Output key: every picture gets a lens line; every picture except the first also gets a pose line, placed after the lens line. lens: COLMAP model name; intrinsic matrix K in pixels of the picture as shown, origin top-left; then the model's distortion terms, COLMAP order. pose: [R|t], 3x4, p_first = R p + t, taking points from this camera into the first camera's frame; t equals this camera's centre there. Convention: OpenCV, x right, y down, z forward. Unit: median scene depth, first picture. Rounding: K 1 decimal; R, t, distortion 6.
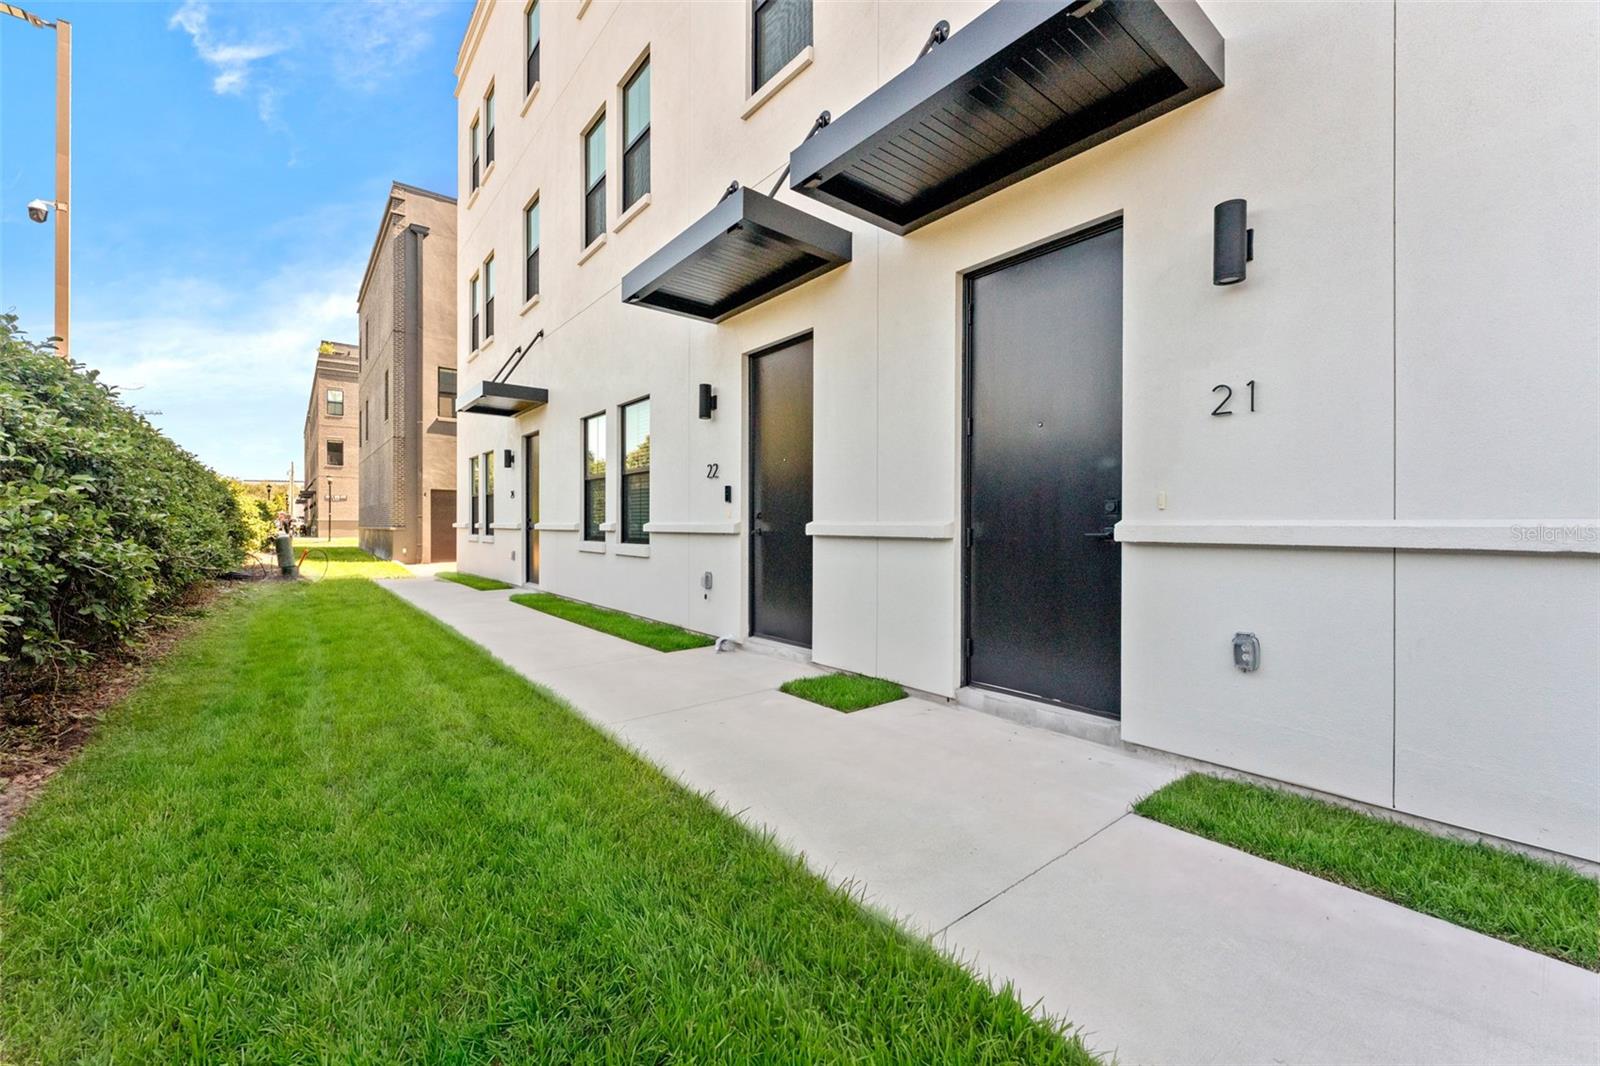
lens RADIAL K [[636.7, 0, 807.2], [0, 636.7, 528.6], [0, 0, 1]] dist [-0.000299, -0.000200]
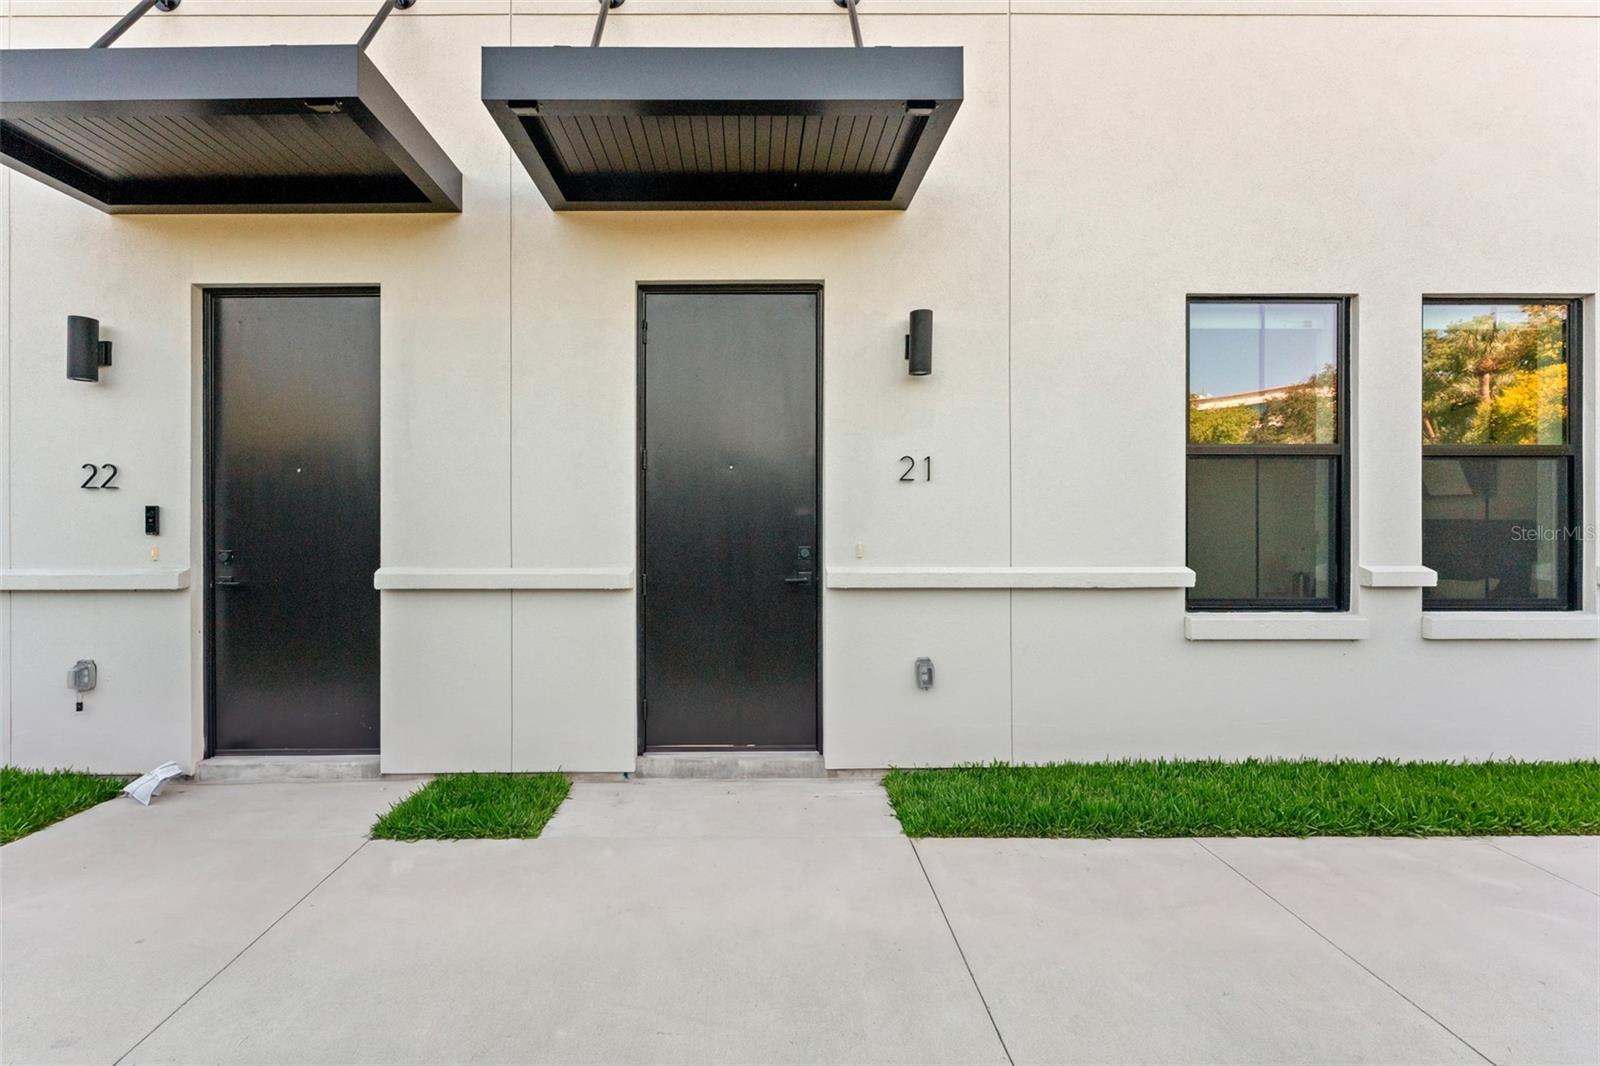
lens RADIAL K [[636.7, 0, 807.2], [0, 636.7, 528.6], [0, 0, 1]] dist [-0.000299, -0.000200]
pose [[0.629354, -0.009220, 0.777064, -0.283410], [0.007306, 0.999956, 0.005948, -0.065787], [-0.777084, 0.001934, 0.629394, 0.261389]]
